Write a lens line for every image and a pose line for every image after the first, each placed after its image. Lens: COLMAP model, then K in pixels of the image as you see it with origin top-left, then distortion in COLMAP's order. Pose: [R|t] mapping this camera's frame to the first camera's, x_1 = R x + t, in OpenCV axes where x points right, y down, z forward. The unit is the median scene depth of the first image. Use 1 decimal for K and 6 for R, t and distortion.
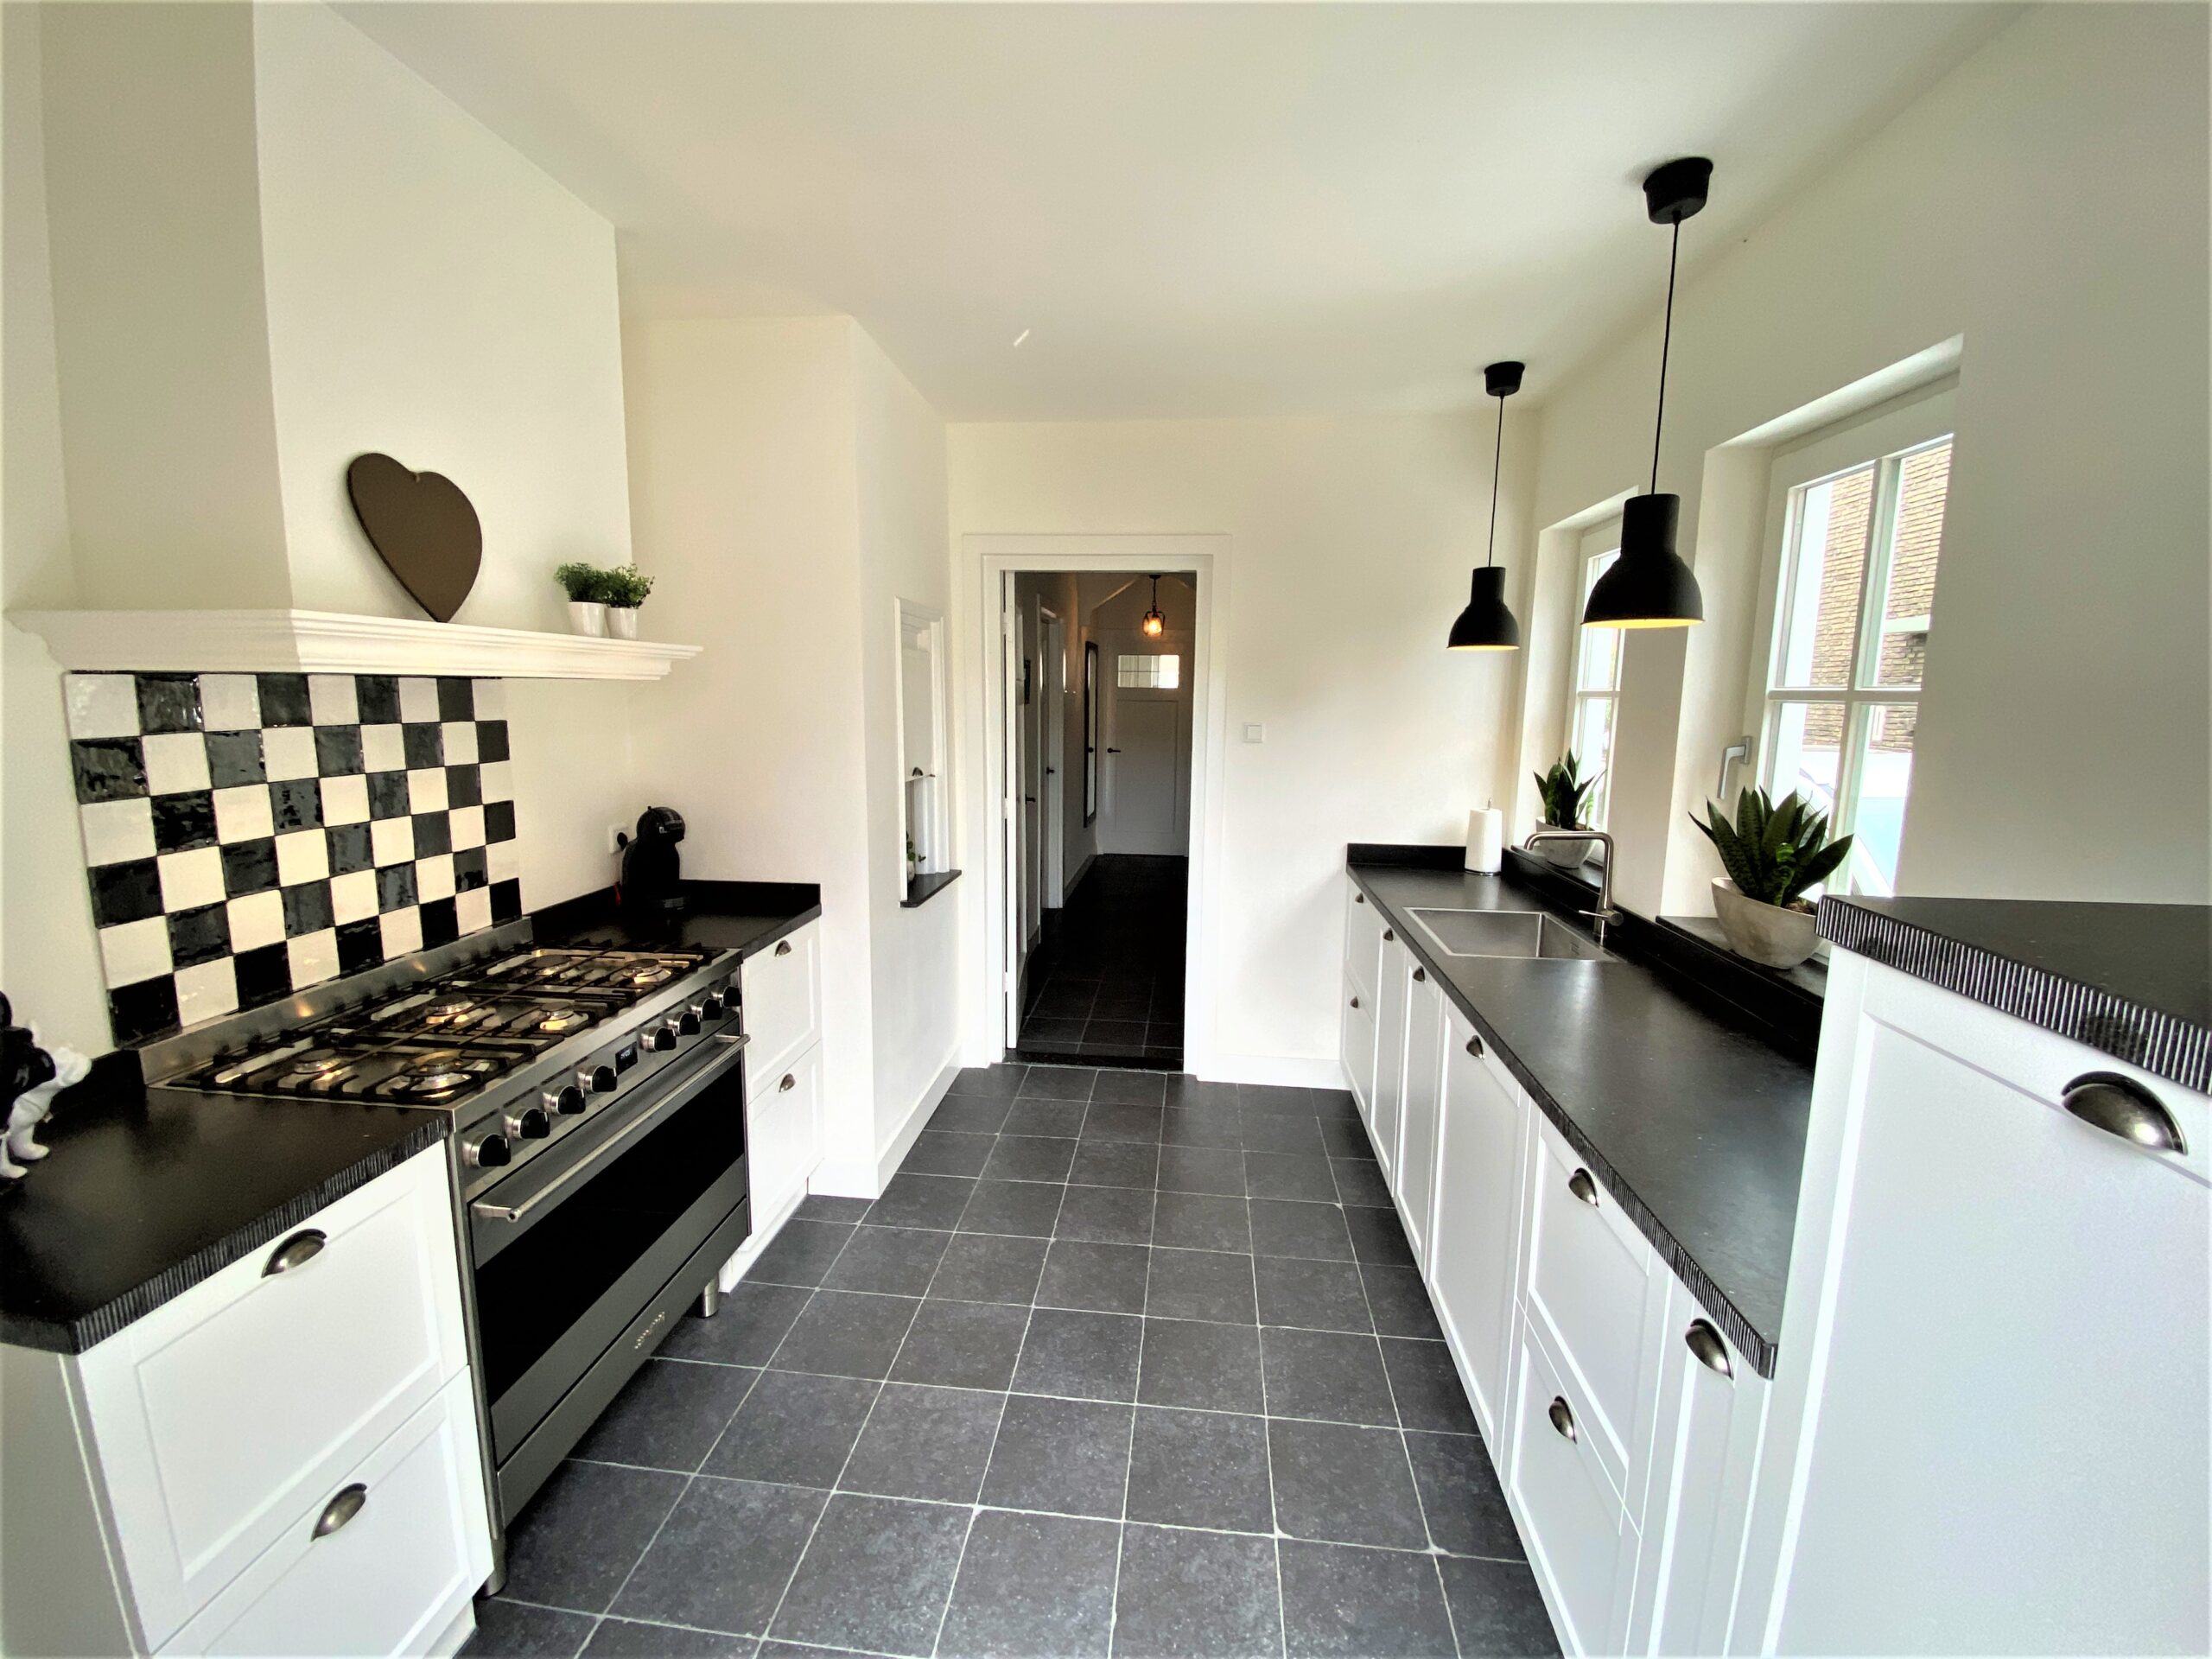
lens RADIAL K [[890.0, 0, 1112.5], [0, 890.0, 821.3], [0, 0, 1]] dist [0.029854, -0.028759]
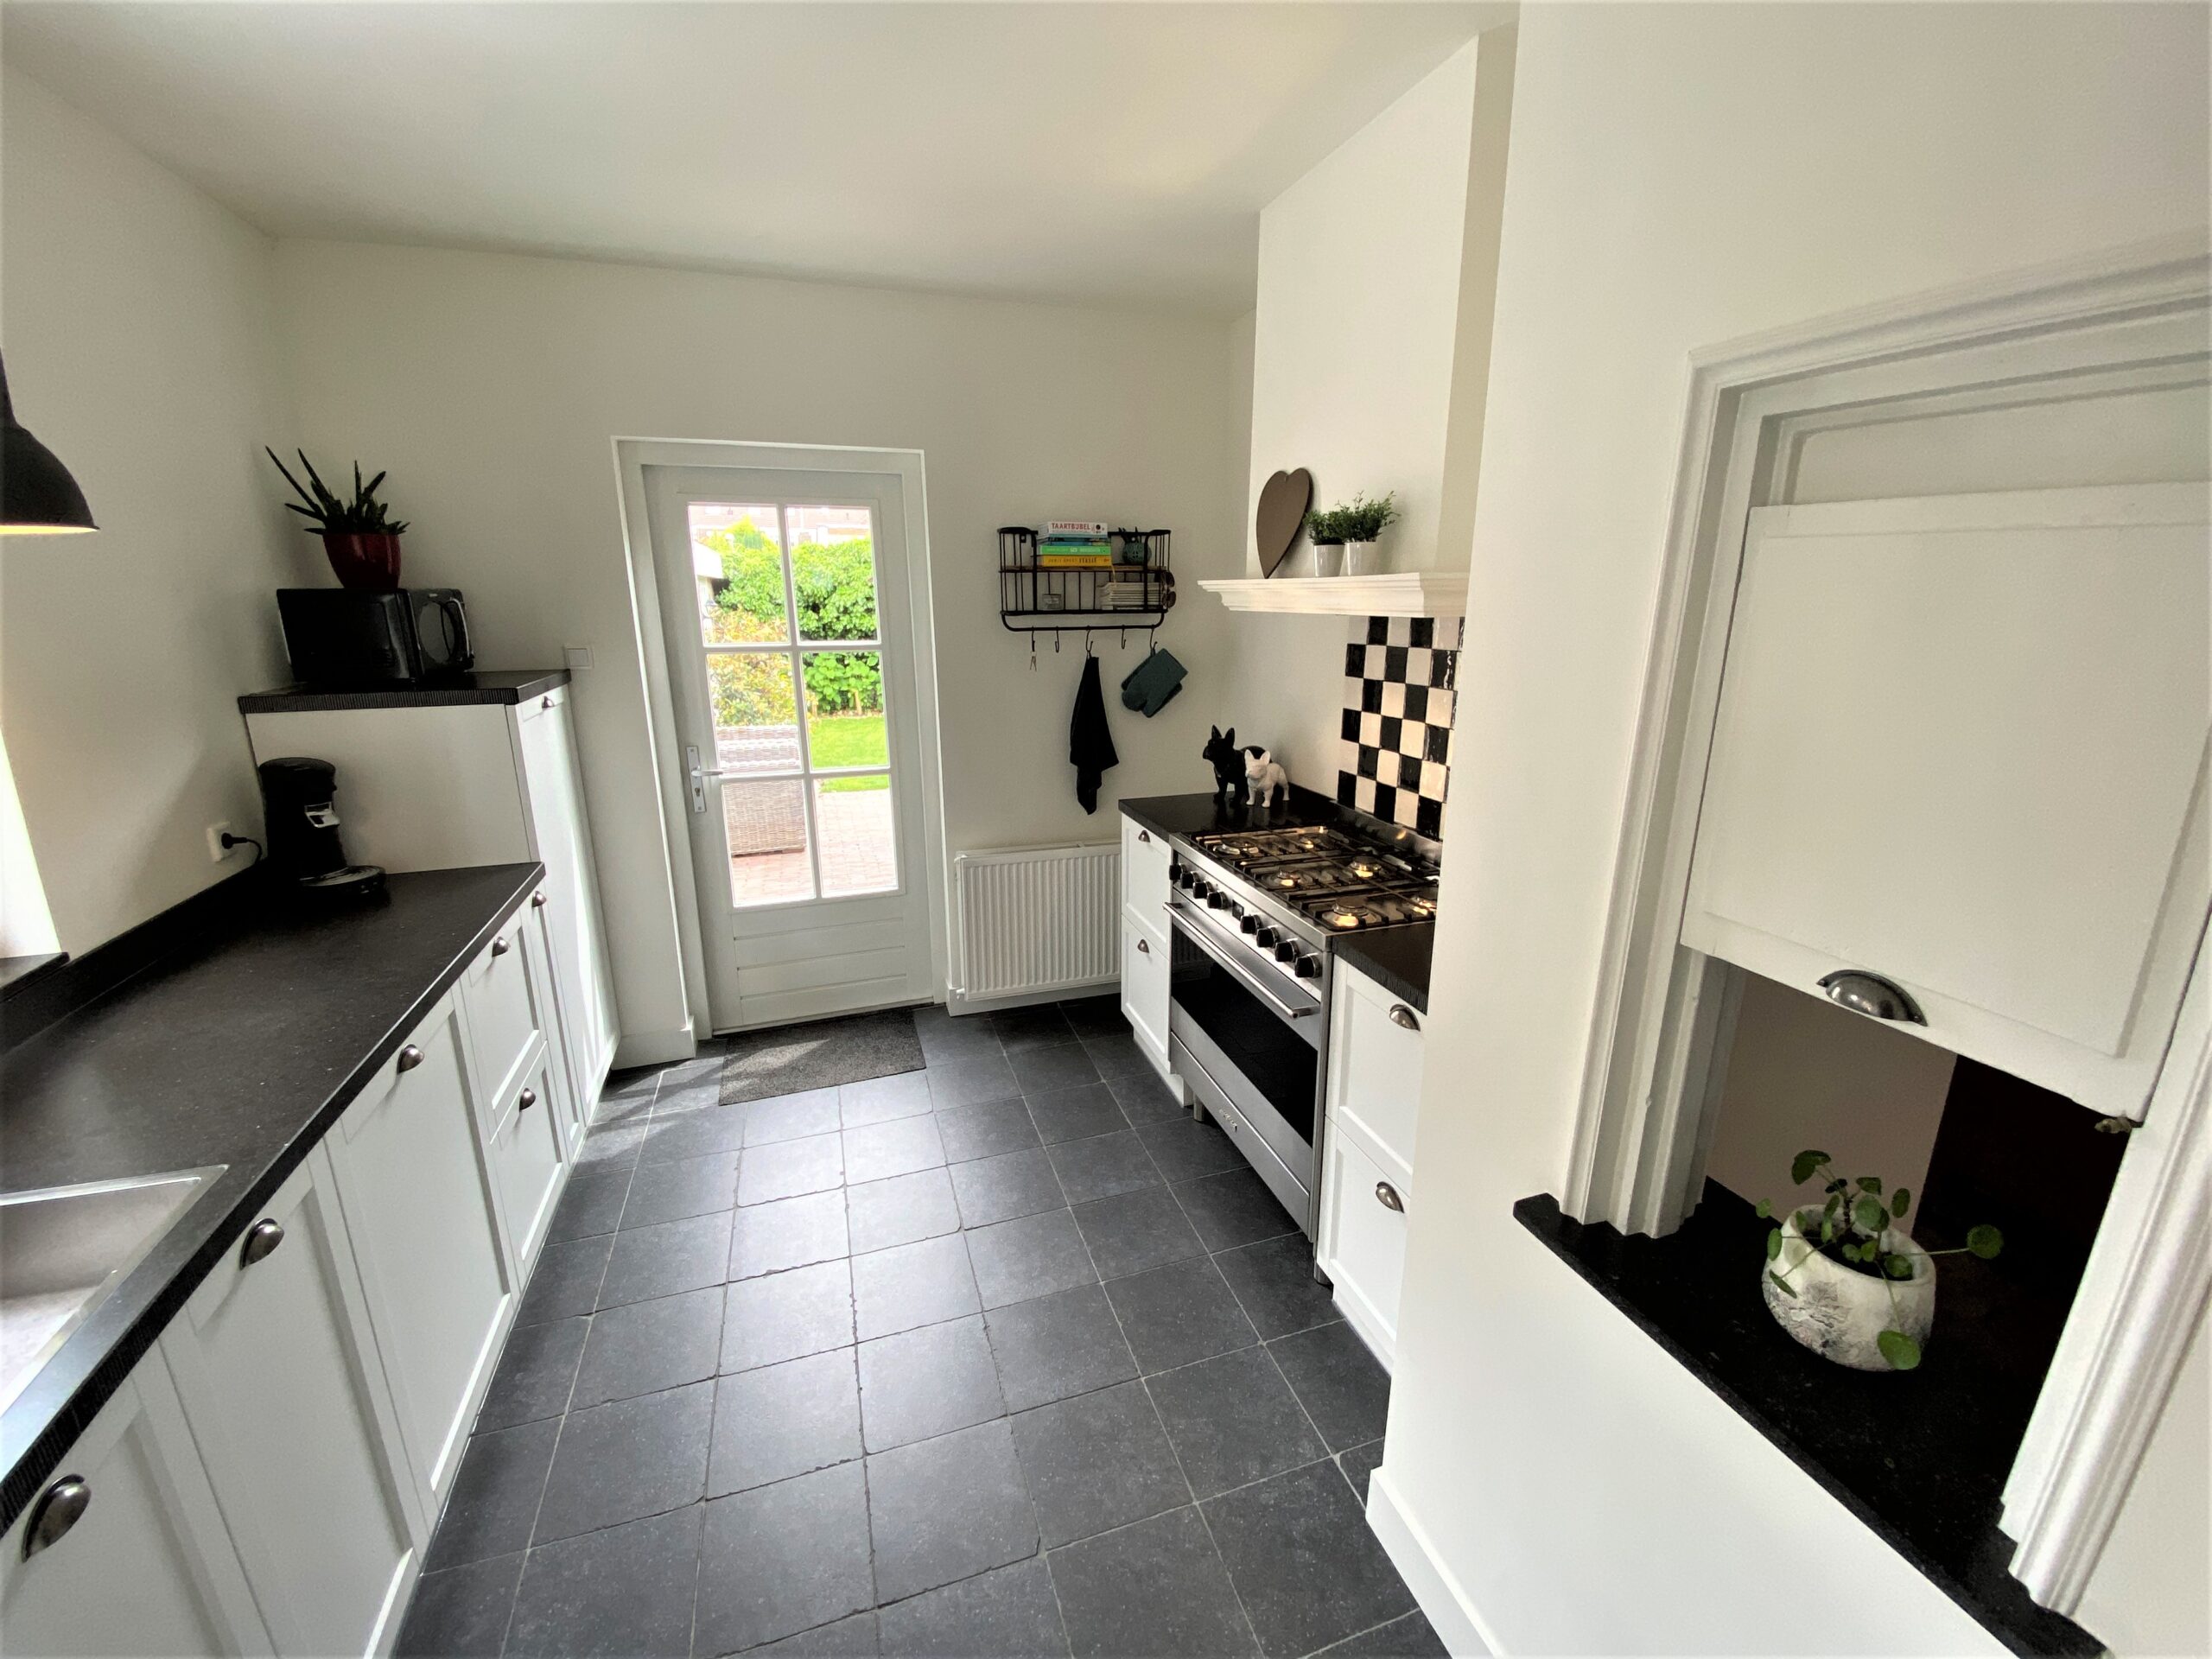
lens RADIAL K [[890.0, 0, 1112.5], [0, 890.0, 821.3], [0, 0, 1]] dist [0.029854, -0.028759]
pose [[-0.906757, 0.064777, -0.416647, 0.161677], [-0.091524, 0.934334, 0.344447, -0.298674], [0.411600, 0.350463, -0.841285, 2.133913]]
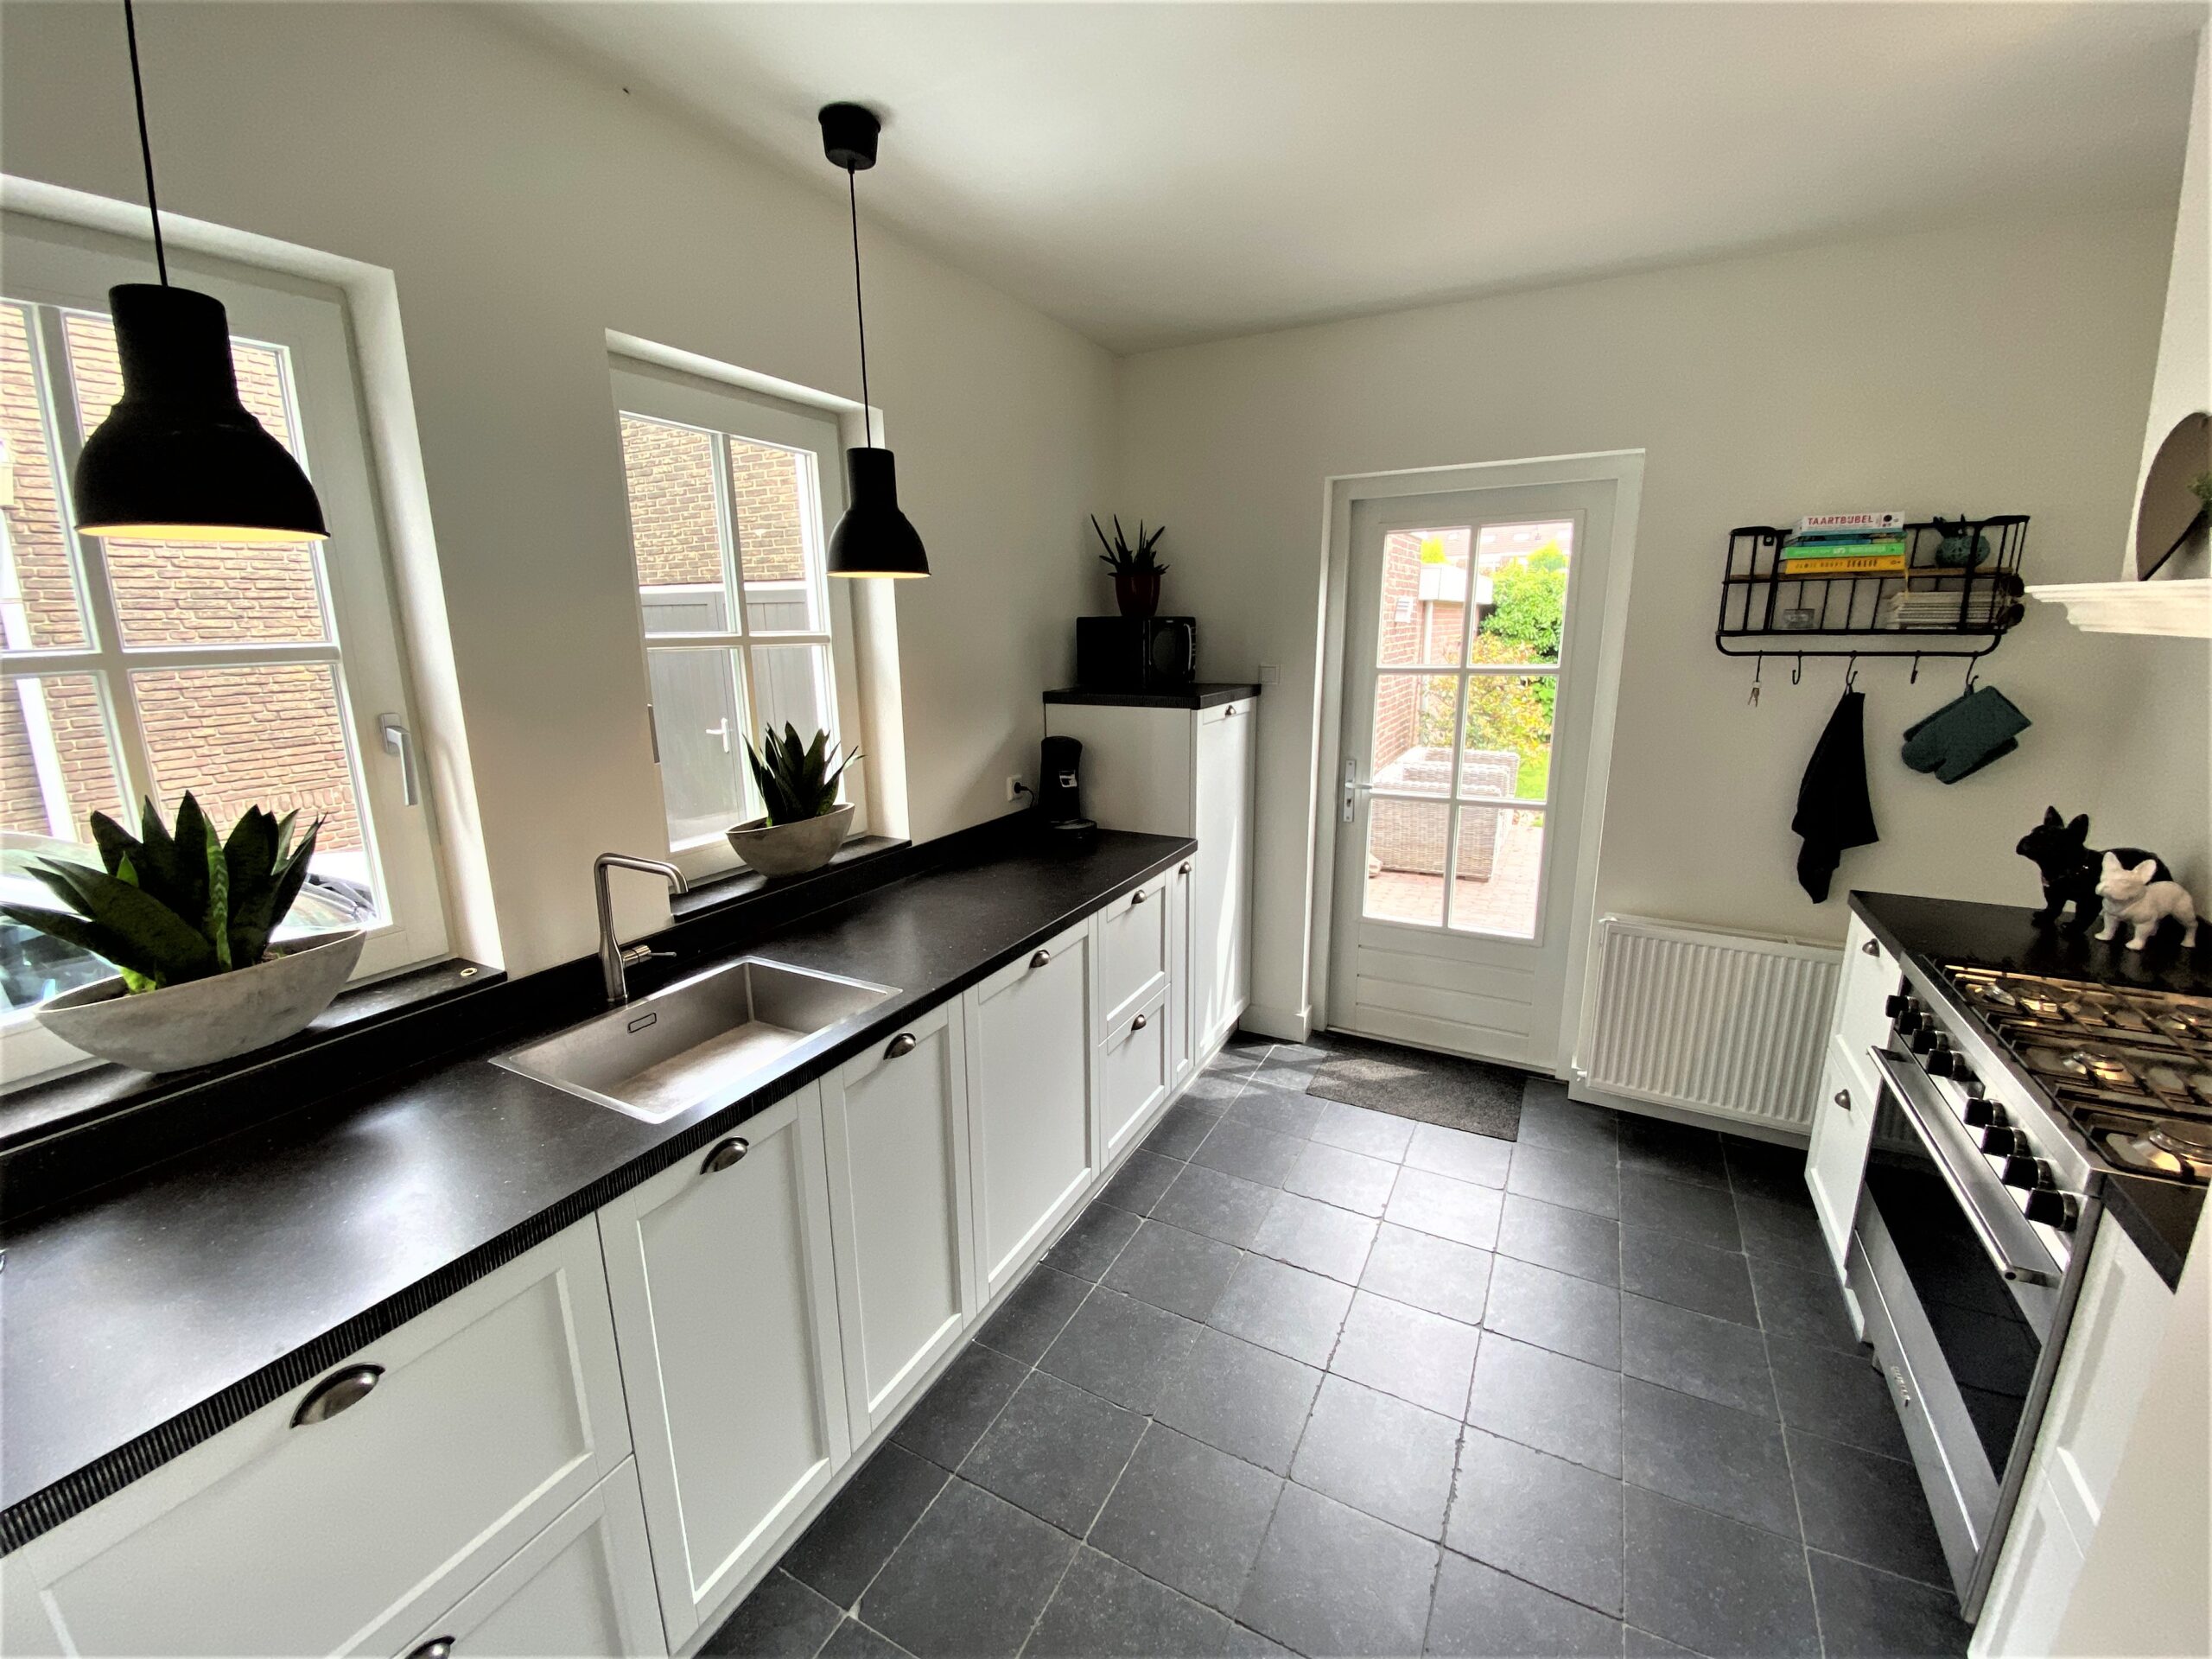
lens RADIAL K [[890.0, 0, 1112.5], [0, 890.0, 821.3], [0, 0, 1]] dist [0.029854, -0.028759]
pose [[-0.923909, -0.110415, 0.366335, -0.085844], [0.025394, 0.937649, 0.346655, -0.295898], [-0.381770, 0.329580, -0.863498, 2.116506]]
